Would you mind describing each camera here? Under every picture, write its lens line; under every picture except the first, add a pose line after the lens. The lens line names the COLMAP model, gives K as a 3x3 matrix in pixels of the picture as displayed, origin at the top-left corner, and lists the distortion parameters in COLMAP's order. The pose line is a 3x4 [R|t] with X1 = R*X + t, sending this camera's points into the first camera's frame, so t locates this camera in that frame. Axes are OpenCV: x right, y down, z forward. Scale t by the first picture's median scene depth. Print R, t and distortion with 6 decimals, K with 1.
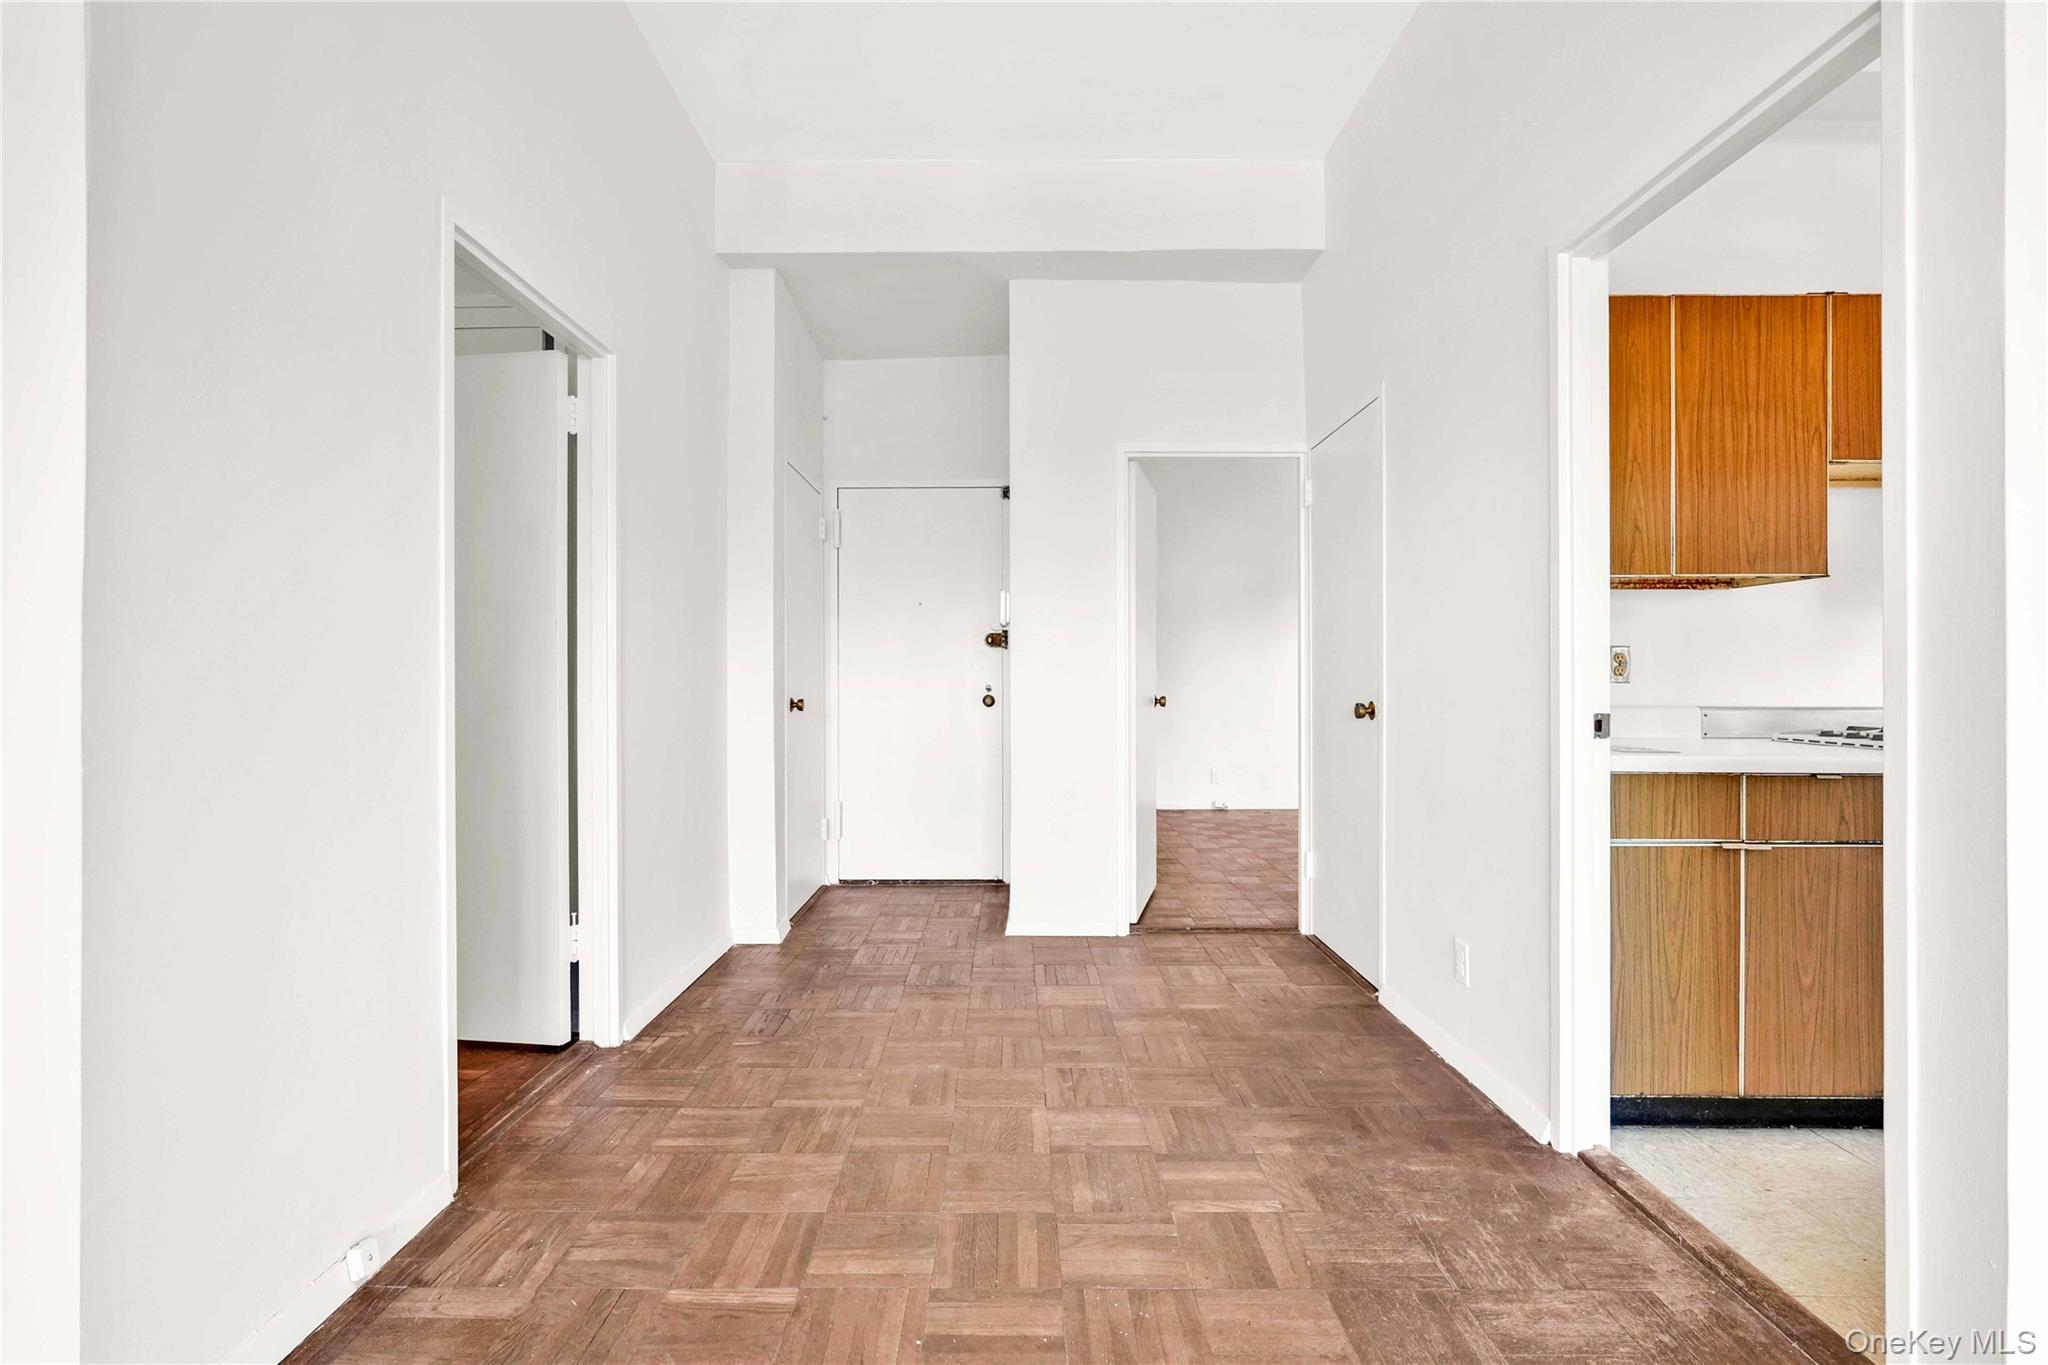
lens RADIAL K [[920.8, 0, 999.8], [0, 920.8, 682.9], [0, 0, 1]] dist [-0.012749, 0.008057]
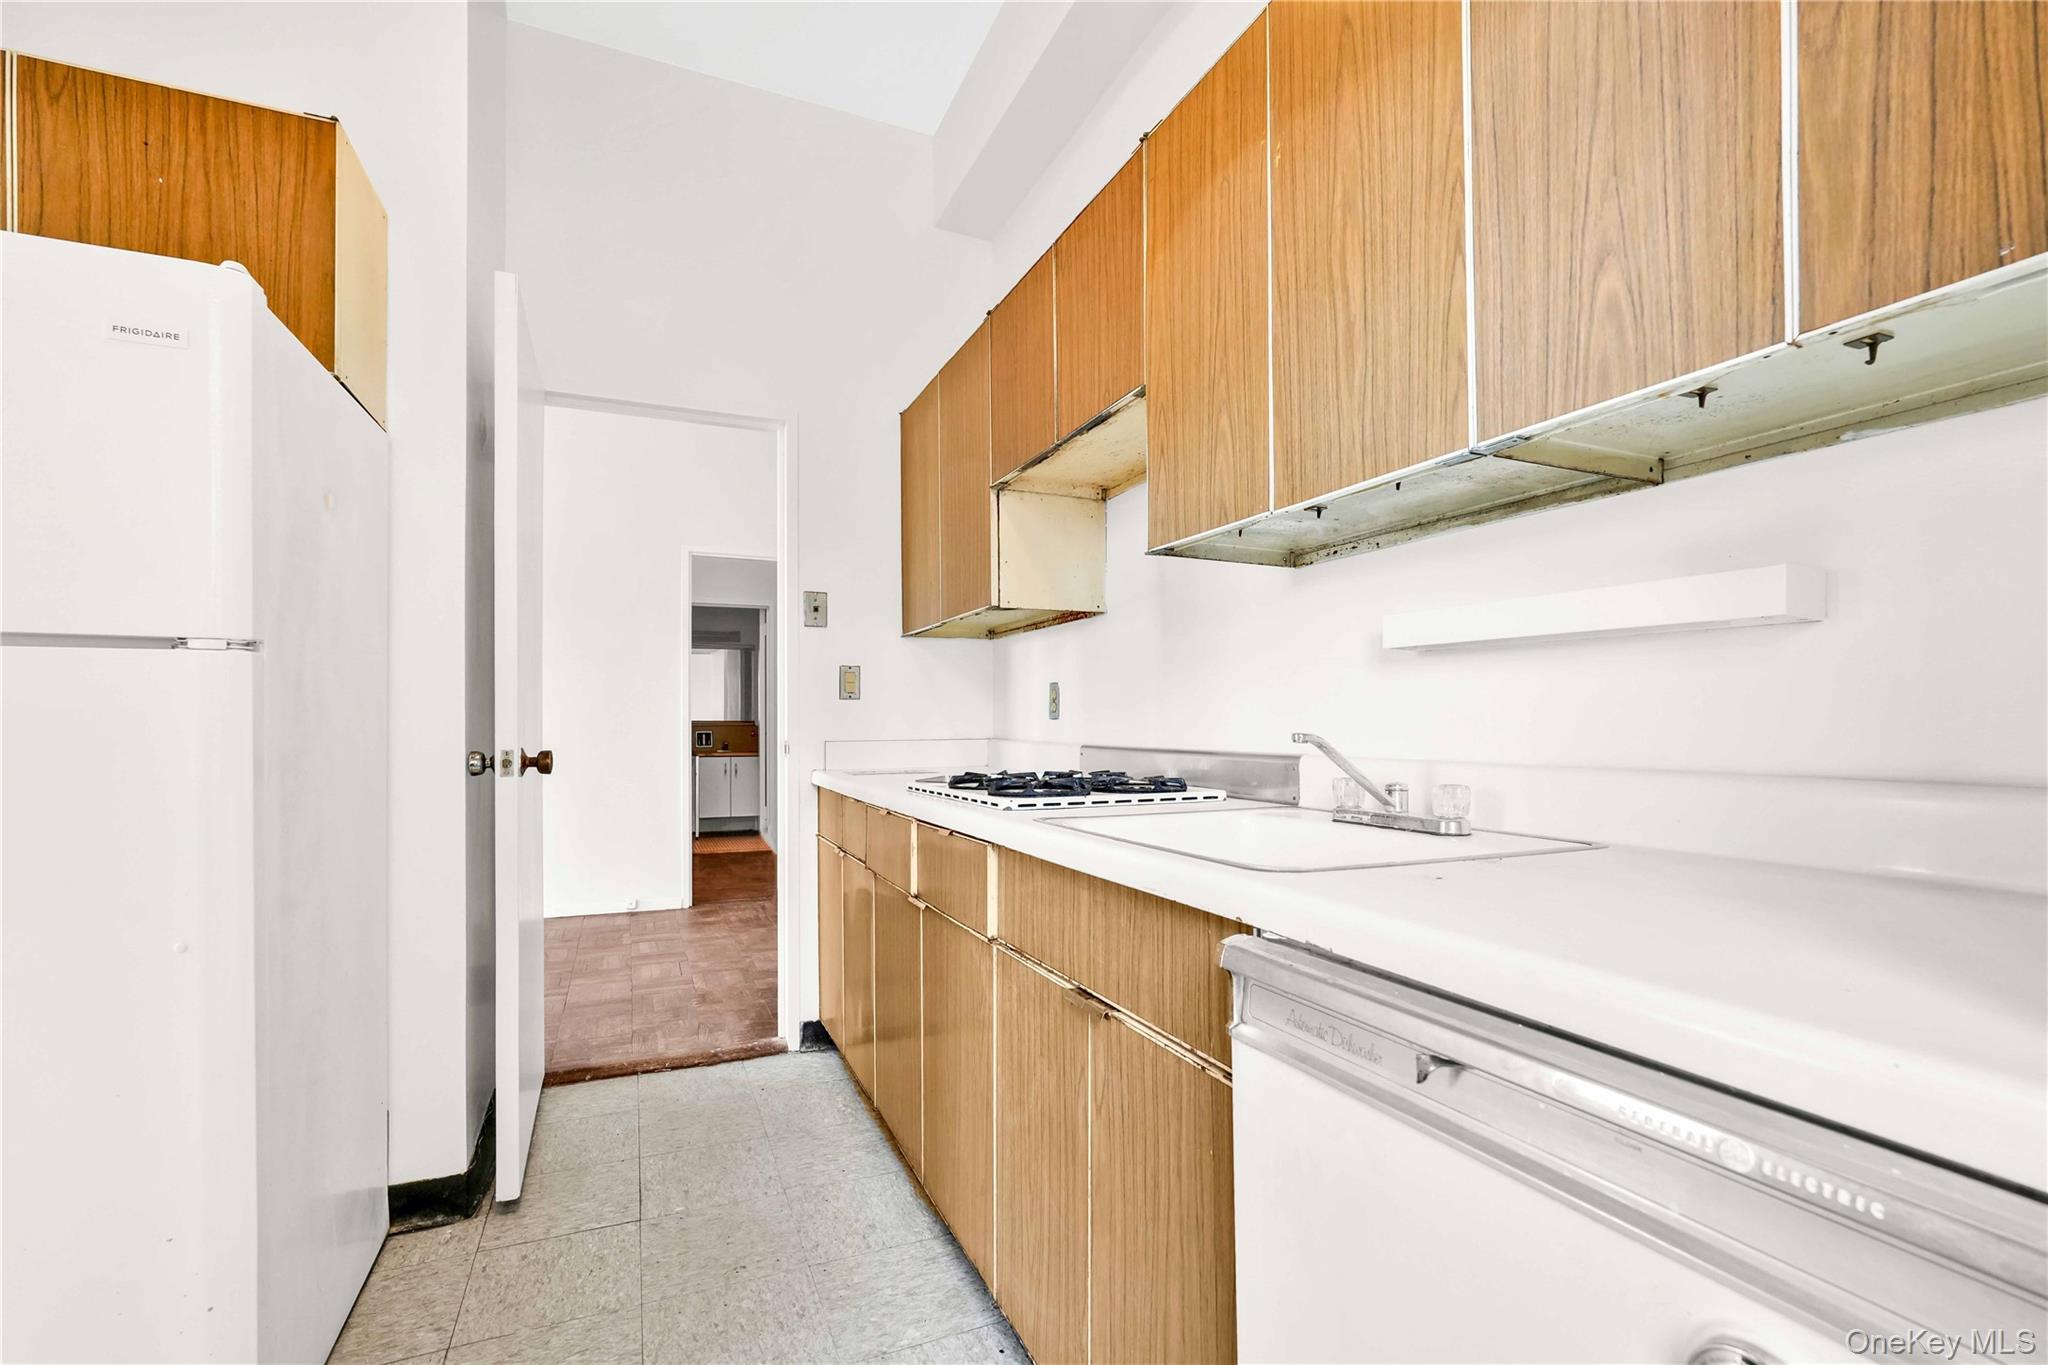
lens RADIAL K [[920.8, 0, 1028.5], [0, 920.8, 713.1], [0, 0, 1]] dist [-0.012749, 0.008057]
pose [[0.405736, -0.010096, -0.913935, 1.818972], [0.001201, 0.999944, -0.010513, 0.006353], [0.913990, 0.003167, 0.405725, 0.645361]]
